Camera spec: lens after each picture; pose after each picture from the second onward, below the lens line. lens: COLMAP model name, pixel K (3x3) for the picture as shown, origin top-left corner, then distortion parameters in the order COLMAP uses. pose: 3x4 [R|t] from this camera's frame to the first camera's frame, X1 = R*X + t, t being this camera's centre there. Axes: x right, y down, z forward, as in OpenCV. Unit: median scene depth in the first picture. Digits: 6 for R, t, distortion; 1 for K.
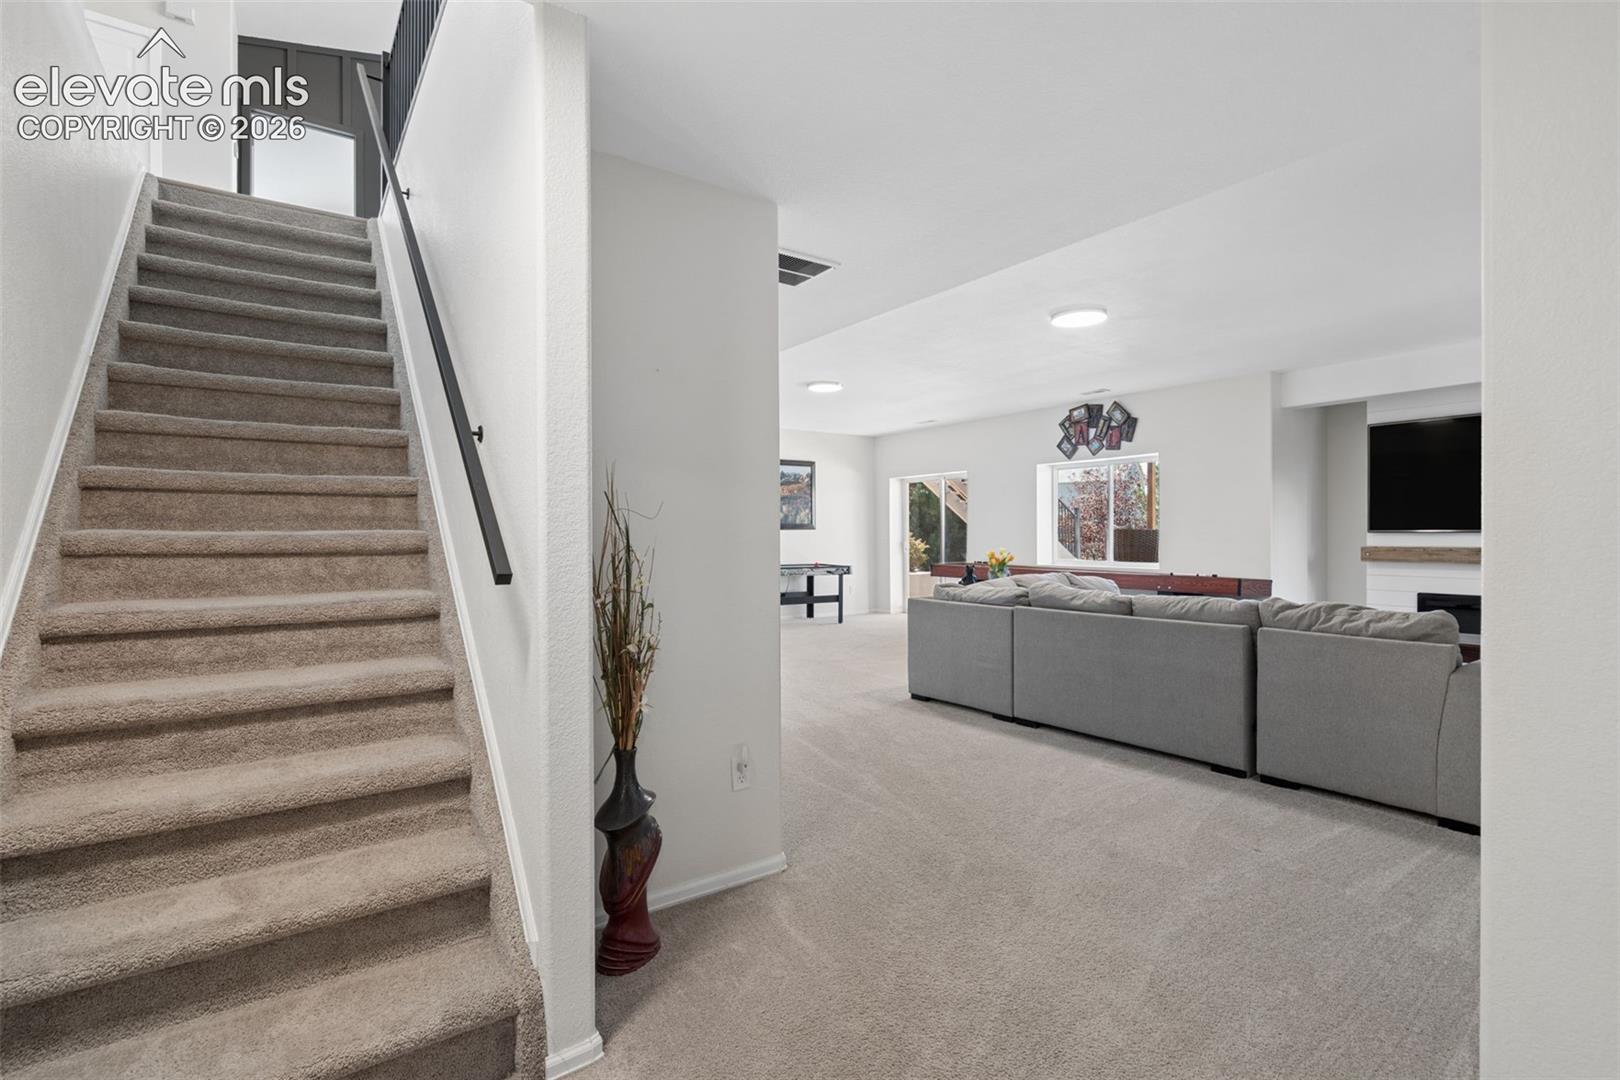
lens RADIAL K [[739.2, 0, 805.1], [0, 739.2, 539.6], [0, 0, 1]] dist [-0.003546, -0.000002]
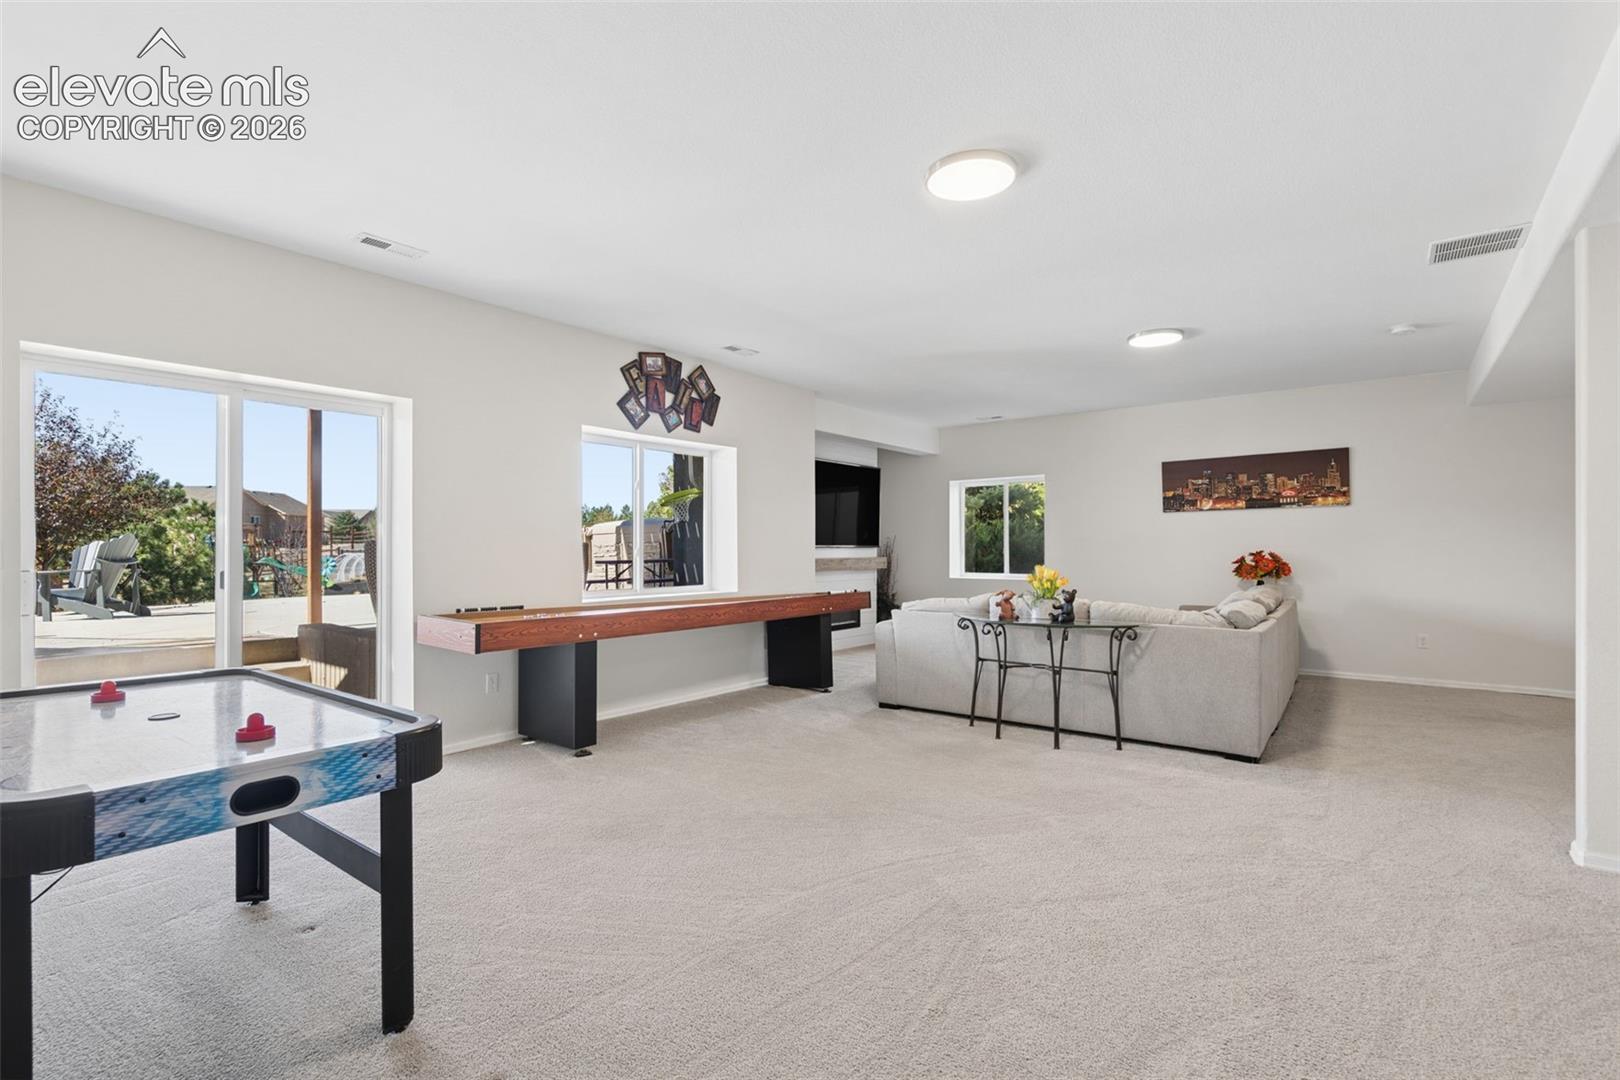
lens RADIAL K [[754.2, 0, 800.4], [0, 754.2, 540.5], [0, 0, 1]] dist [0.000820, 0.000607]
pose [[-0.280035, 0.007922, 0.959957, -0.320473], [0.006055, 0.999961, -0.006486, -0.010016], [-0.959971, 0.003996, -0.280072, 1.126137]]
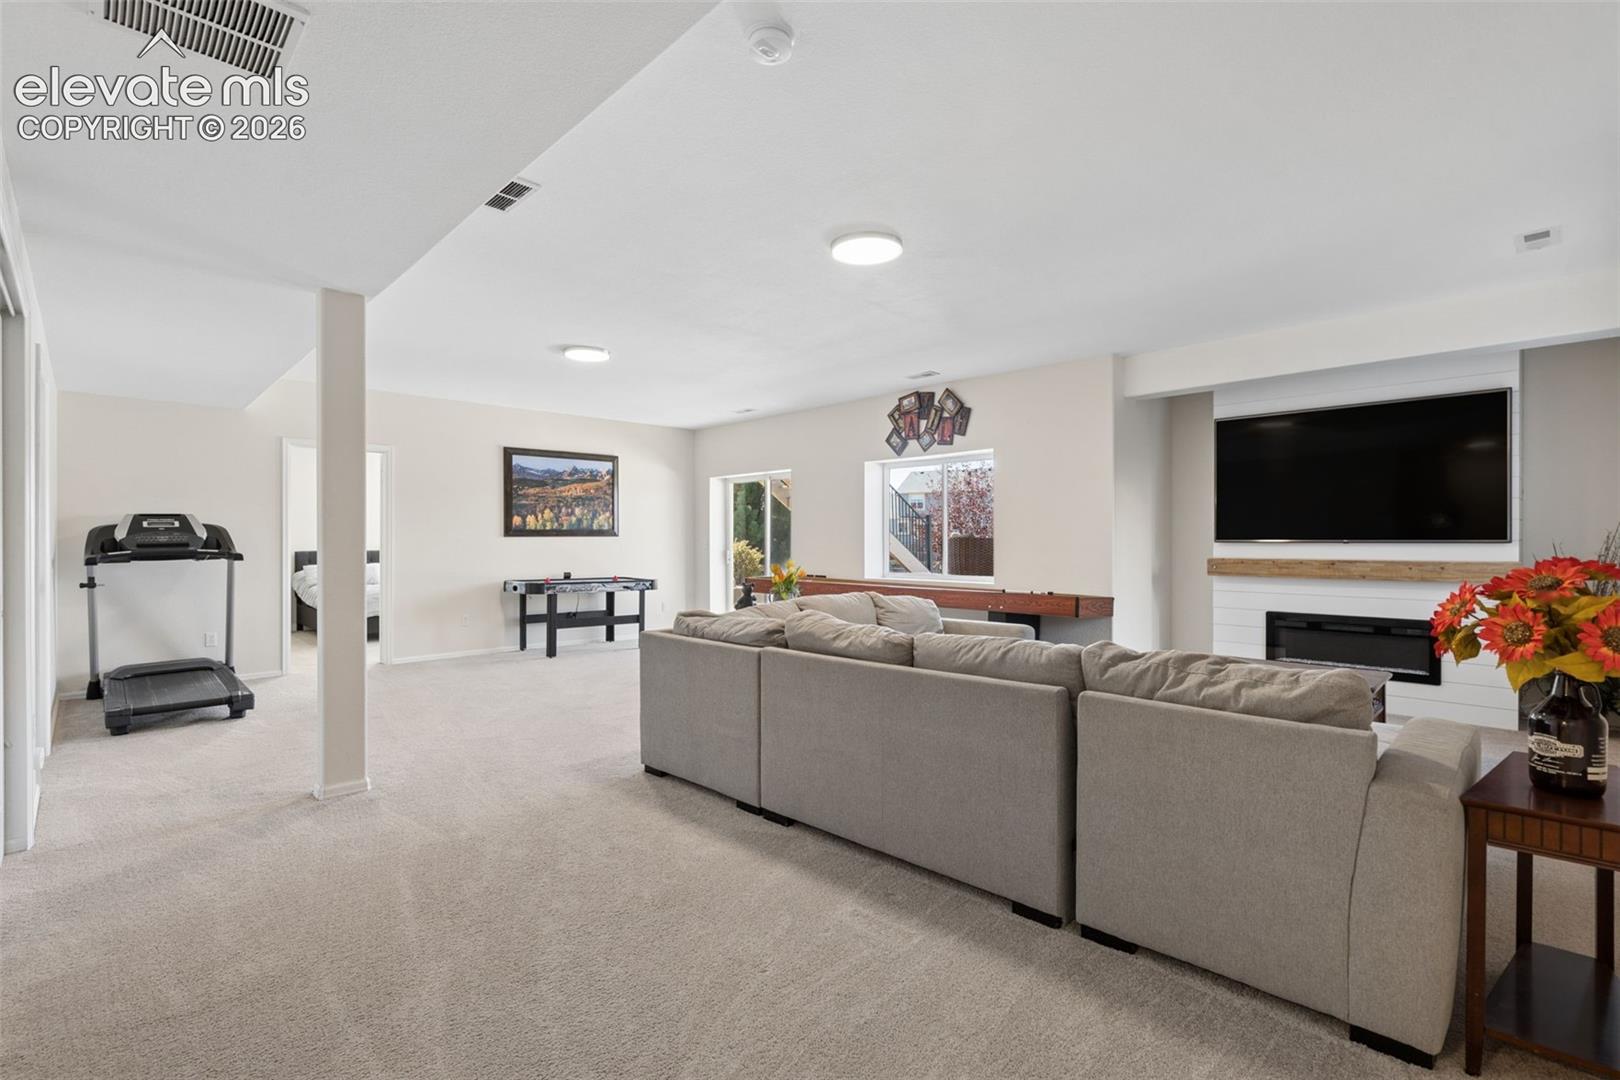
lens RADIAL K [[741.2, 0, 803.7], [0, 741.2, 547.8], [0, 0, 1]] dist [-0.010285, 0.006655]
pose [[0.987691, 0.001820, 0.156408, 0.122097], [-0.001927, 0.999998, 0.000531, -0.001984], [-0.156406, -0.000826, 0.987692, 0.177699]]
